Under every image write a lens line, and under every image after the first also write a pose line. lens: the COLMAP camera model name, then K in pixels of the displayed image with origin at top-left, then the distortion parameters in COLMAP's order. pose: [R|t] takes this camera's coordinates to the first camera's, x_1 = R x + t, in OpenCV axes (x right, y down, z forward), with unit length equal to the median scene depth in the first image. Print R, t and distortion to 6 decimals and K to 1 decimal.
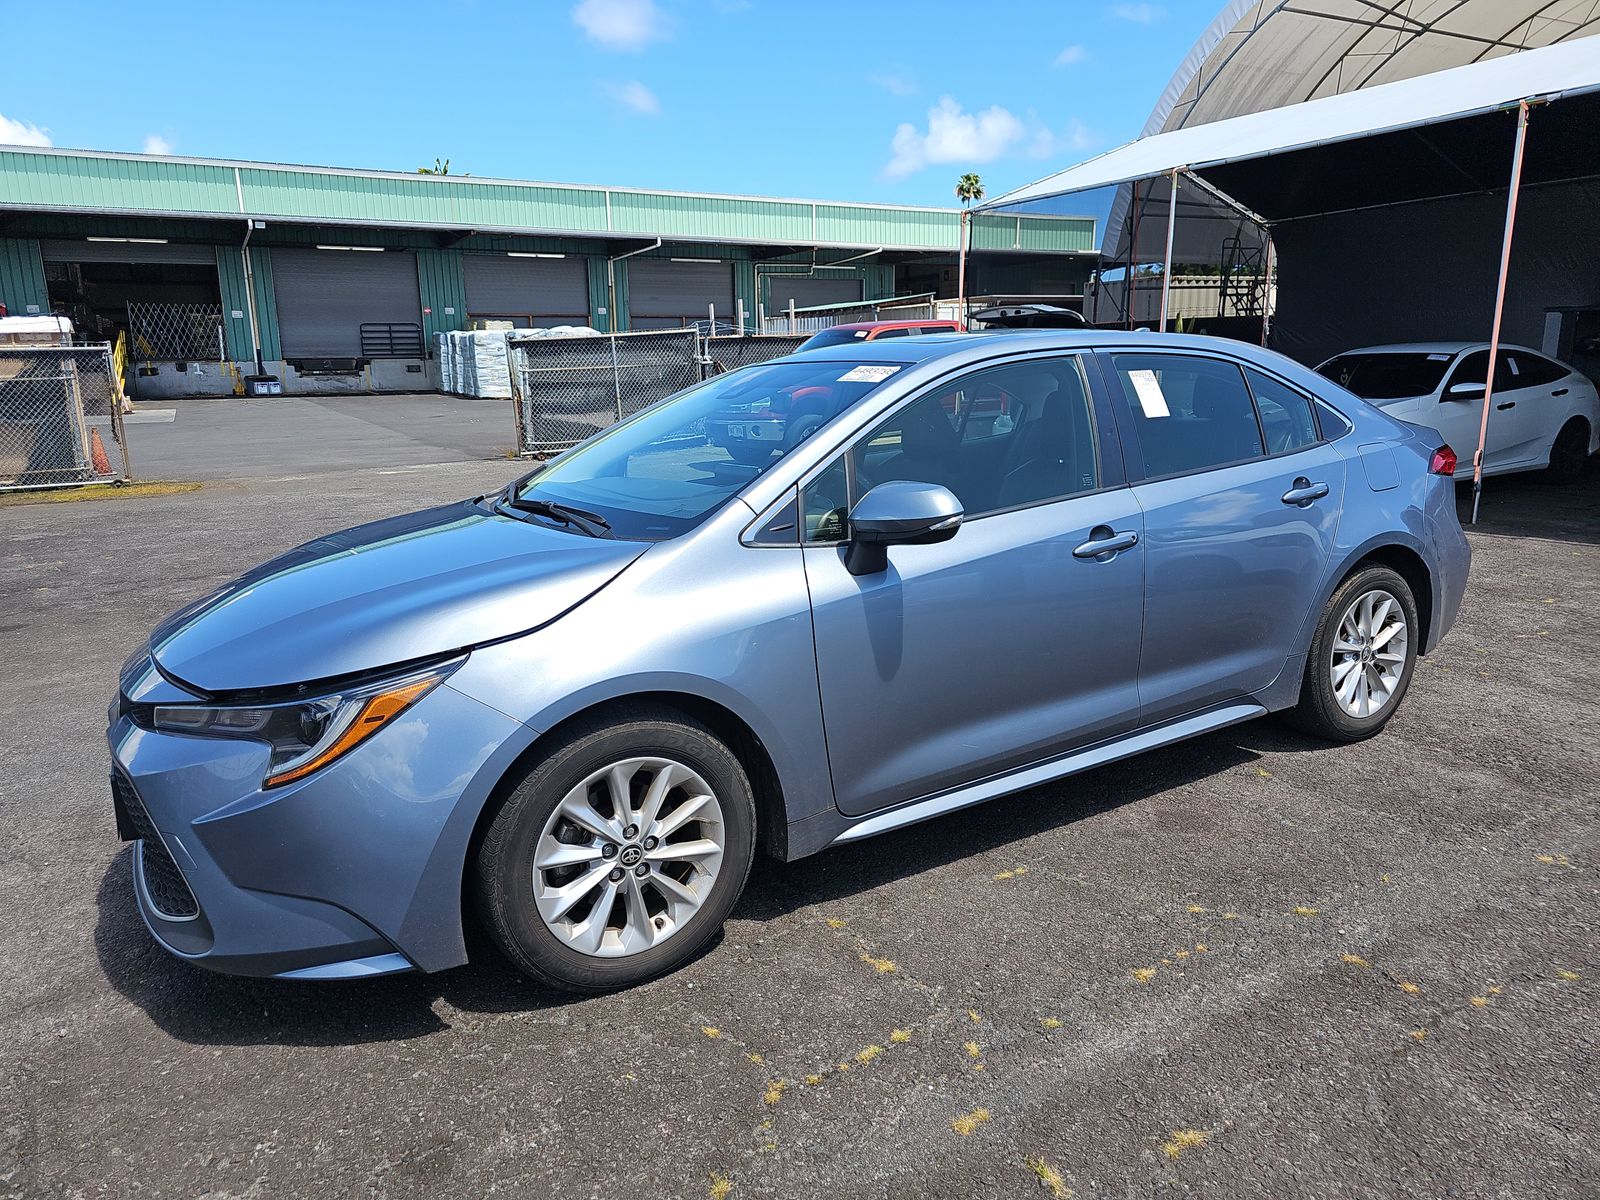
lens RADIAL K [[1066.0, 0, 777.1], [0, 1066.0, 568.4], [0, 0, 1]] dist [0.009325, -0.000724]
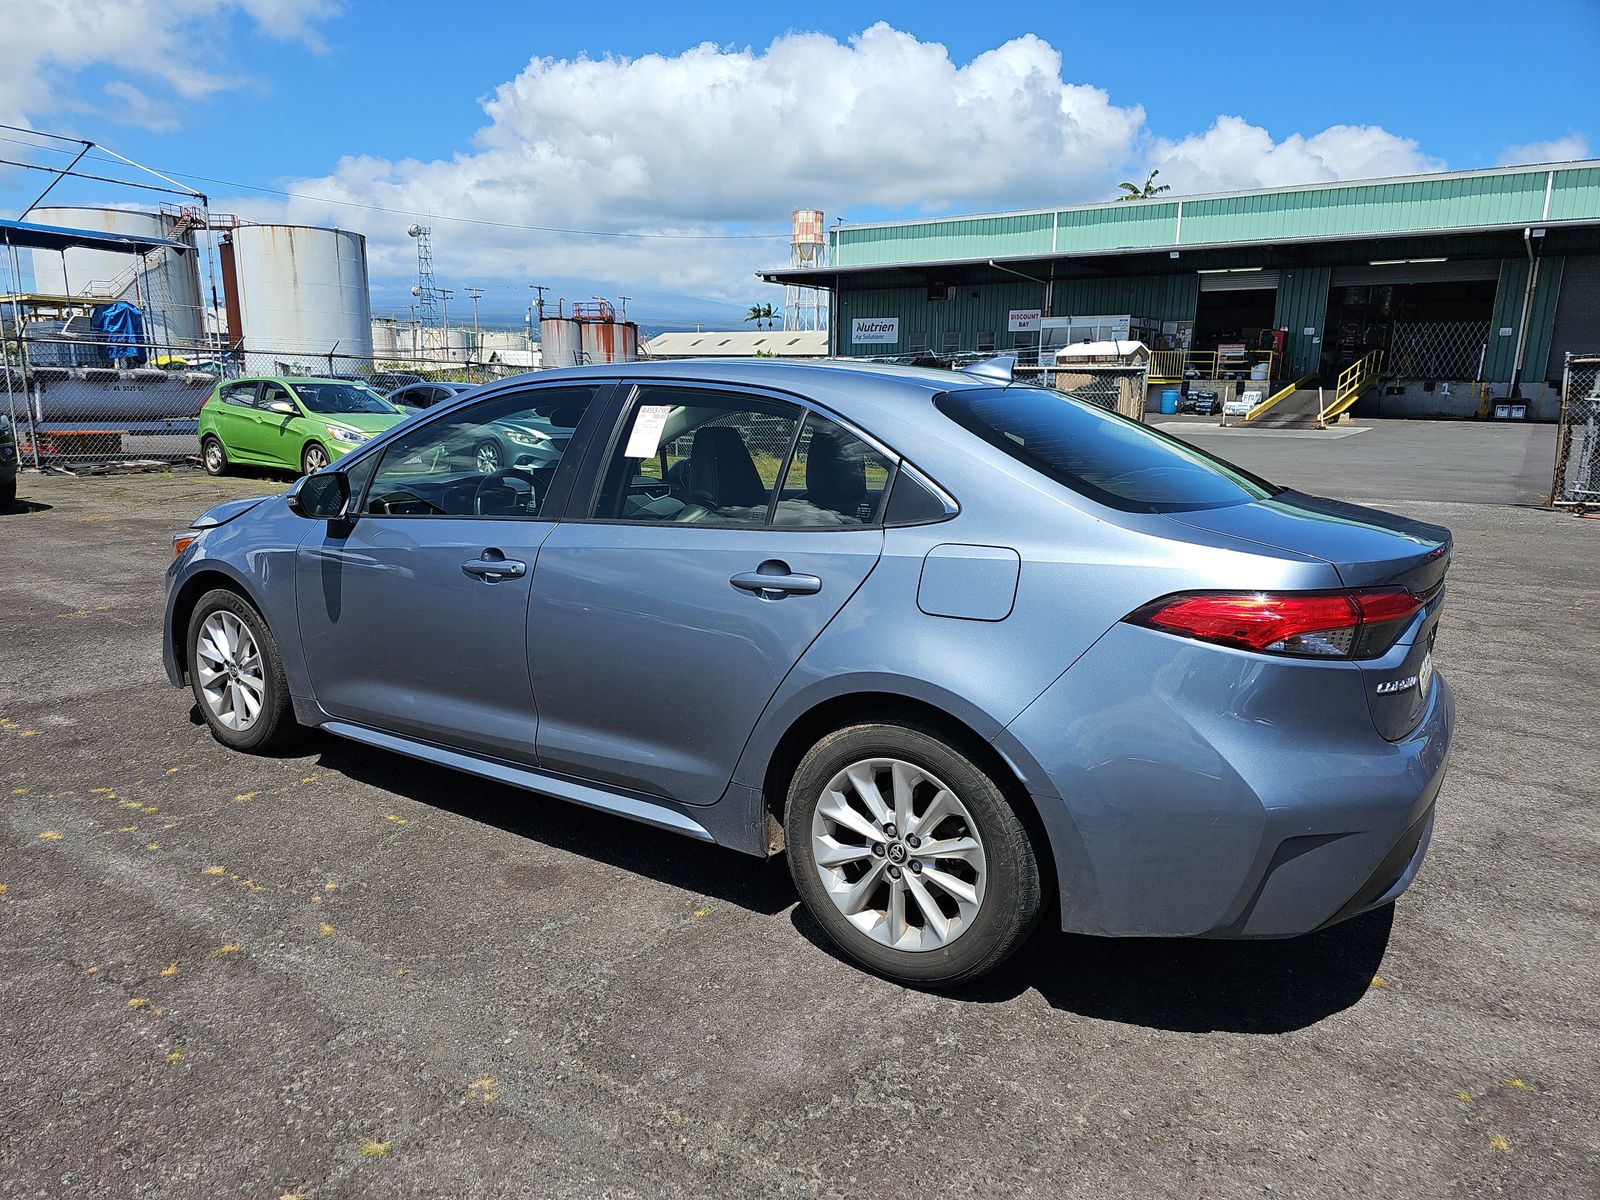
lens RADIAL K [[1066.0, 0, 813.3], [0, 1066.0, 601.5], [0, 0, 1]] dist [0.009325, -0.000724]
pose [[0.436069, 0.203186, -0.876675, 0.685232], [-0.191539, 0.972812, 0.130193, -0.094163], [0.879293, 0.111144, 0.463131, 0.401547]]
